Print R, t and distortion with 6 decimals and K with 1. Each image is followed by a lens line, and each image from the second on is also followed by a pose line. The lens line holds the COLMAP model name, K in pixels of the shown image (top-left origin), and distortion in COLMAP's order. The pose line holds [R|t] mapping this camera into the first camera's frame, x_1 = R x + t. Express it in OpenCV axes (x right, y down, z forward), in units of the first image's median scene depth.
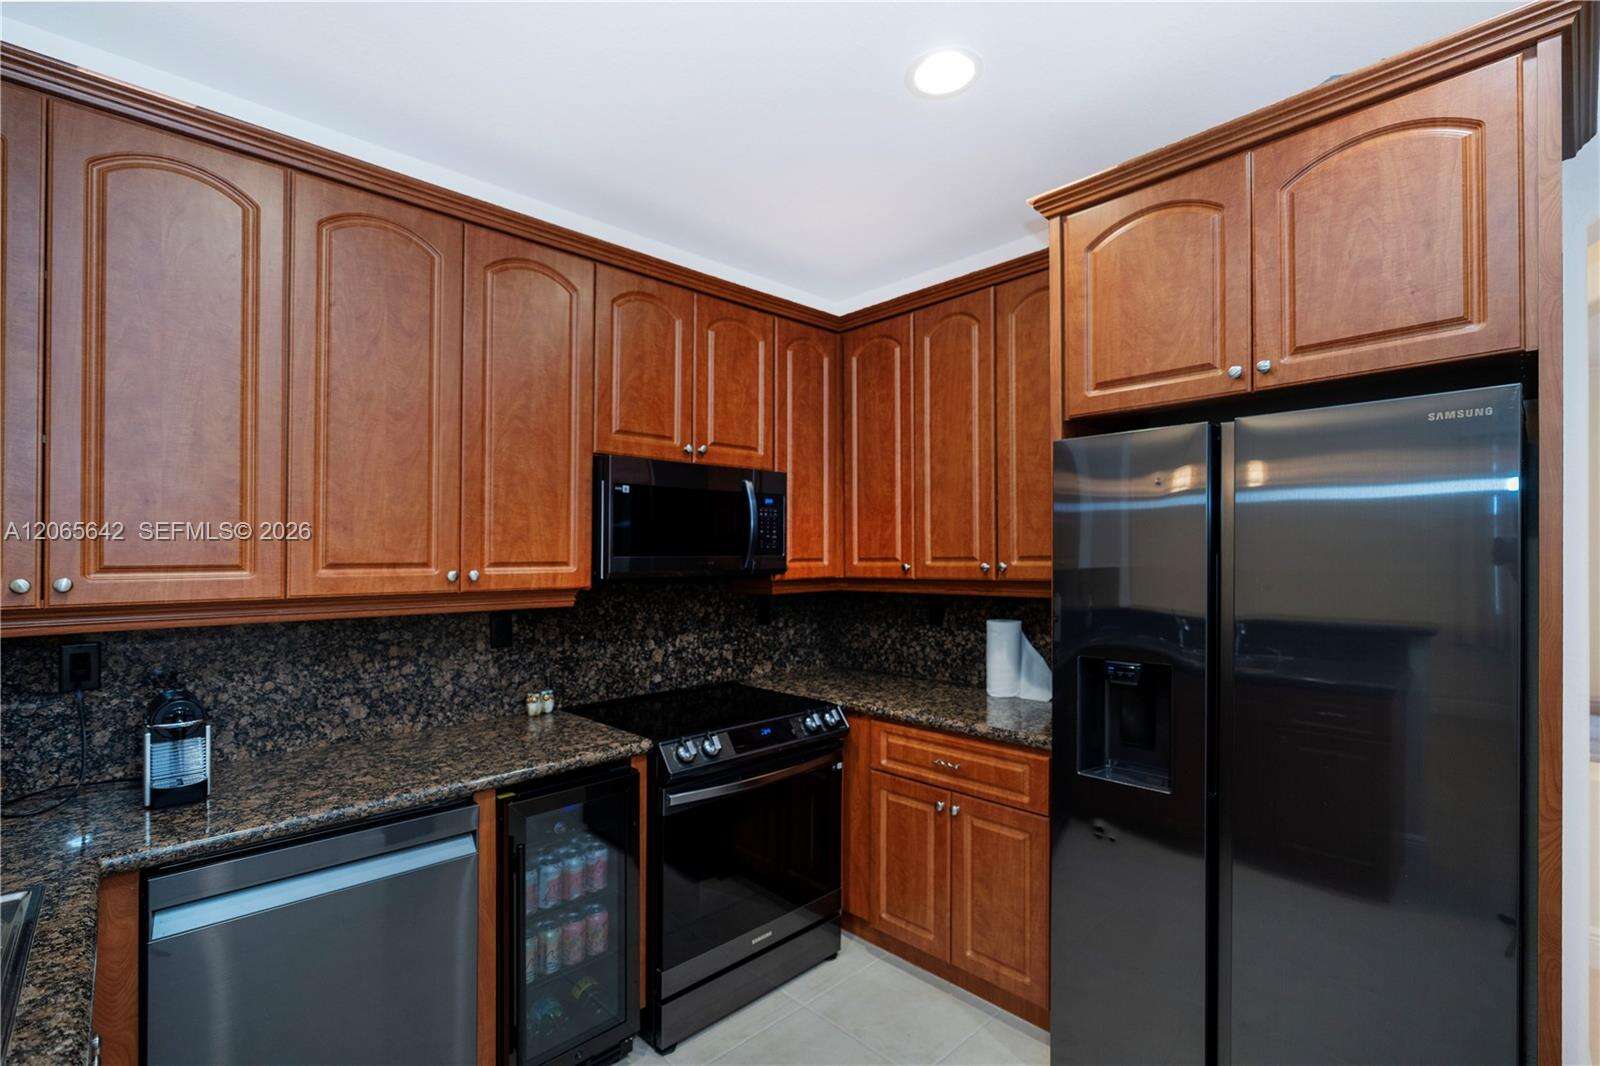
lens RADIAL K [[713.7, 0, 803.0], [0, 713.7, 519.7], [0, 0, 1]] dist [-0.002534, 0.000494]
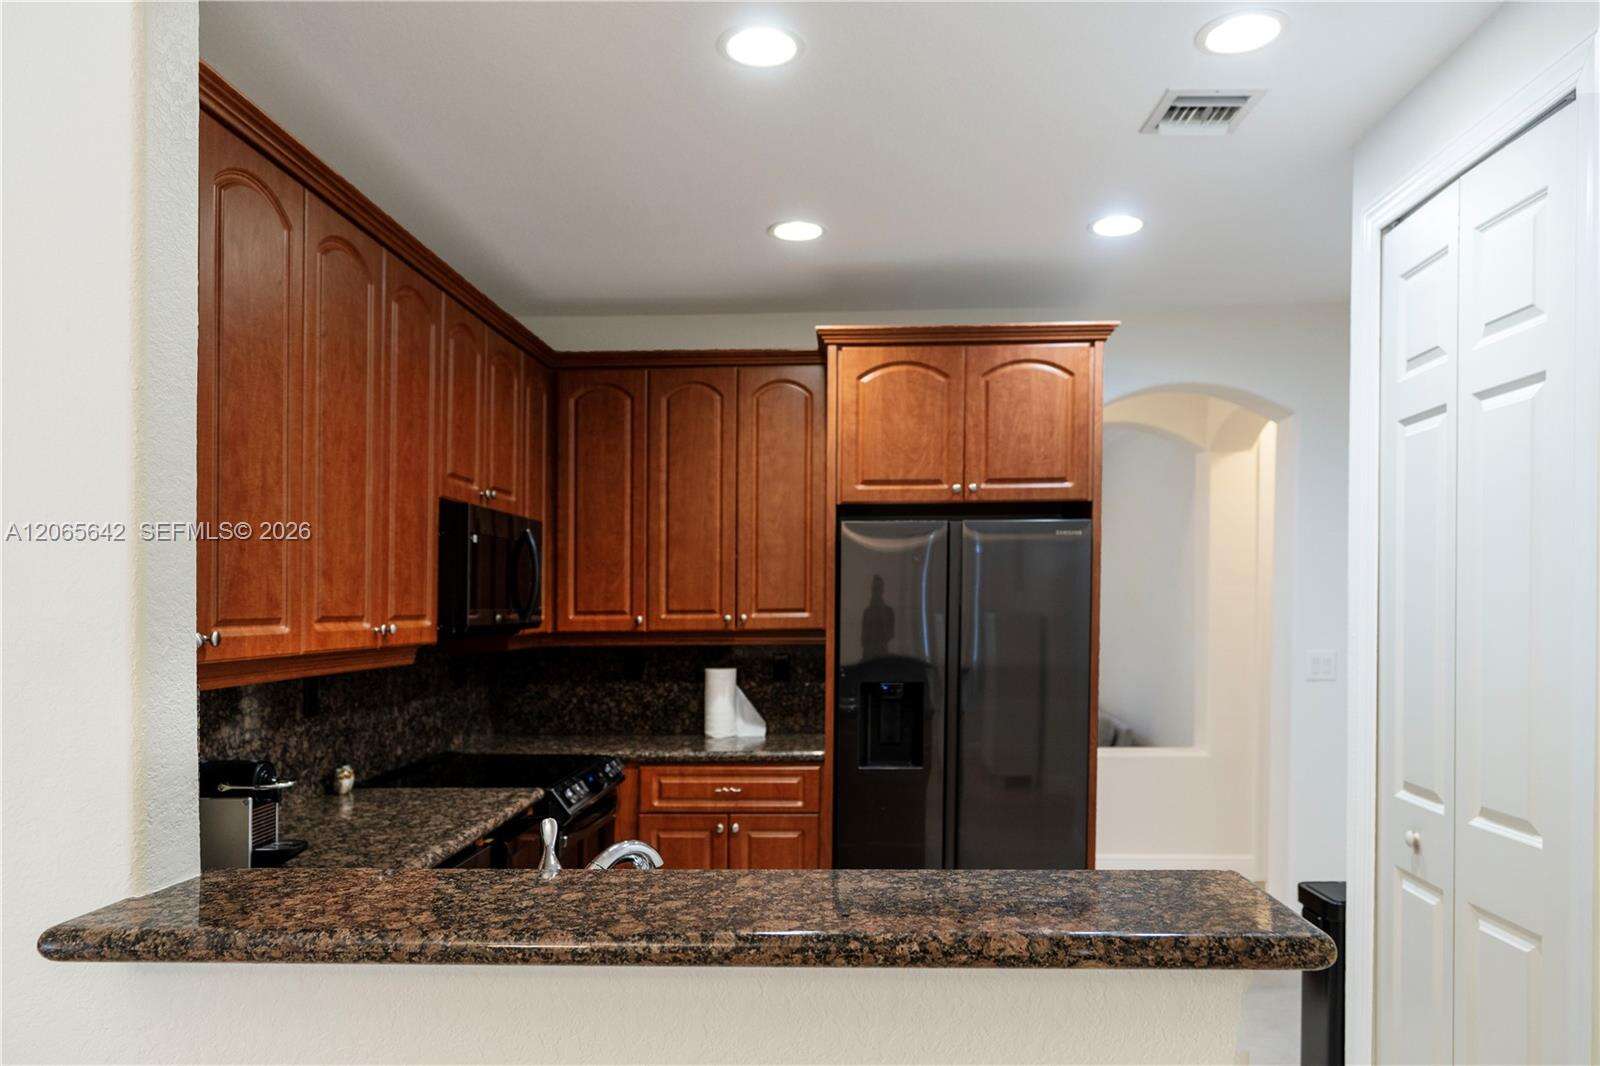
lens RADIAL K [[1074.8, 0, 838.3], [0, 1074.8, 535.1], [0, 0, 1]] dist [0.001968, 0.001333]
pose [[0.714423, 0.047757, 0.698082, -0.900933], [-0.034095, 0.998859, -0.033440, -0.016023], [-0.698883, 0.000089, 0.715236, -0.362843]]
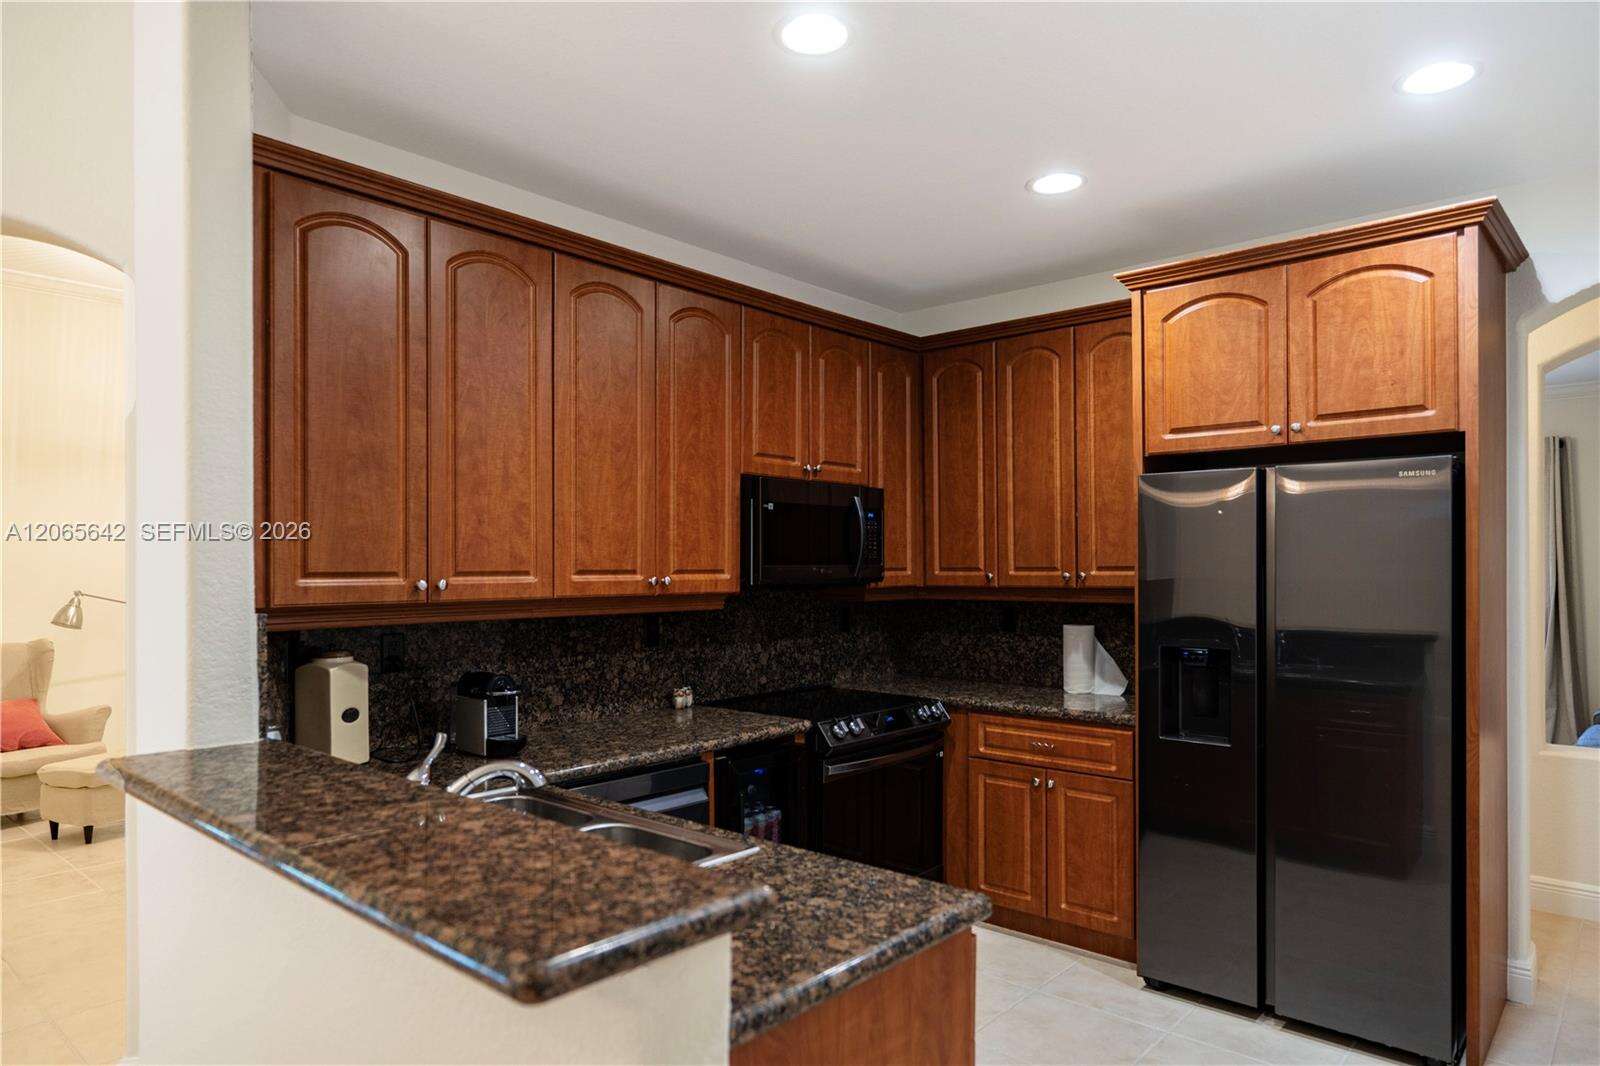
lens RADIAL K [[964.5, 0, 820.3], [0, 964.5, 488.1], [0, 0, 1]] dist [0.001503, -0.000601]
pose [[0.994915, 0.012475, 0.099945, -0.322988], [-0.009577, 0.999521, -0.029418, -0.027225], [-0.100264, 0.028311, 0.994558, -0.542612]]
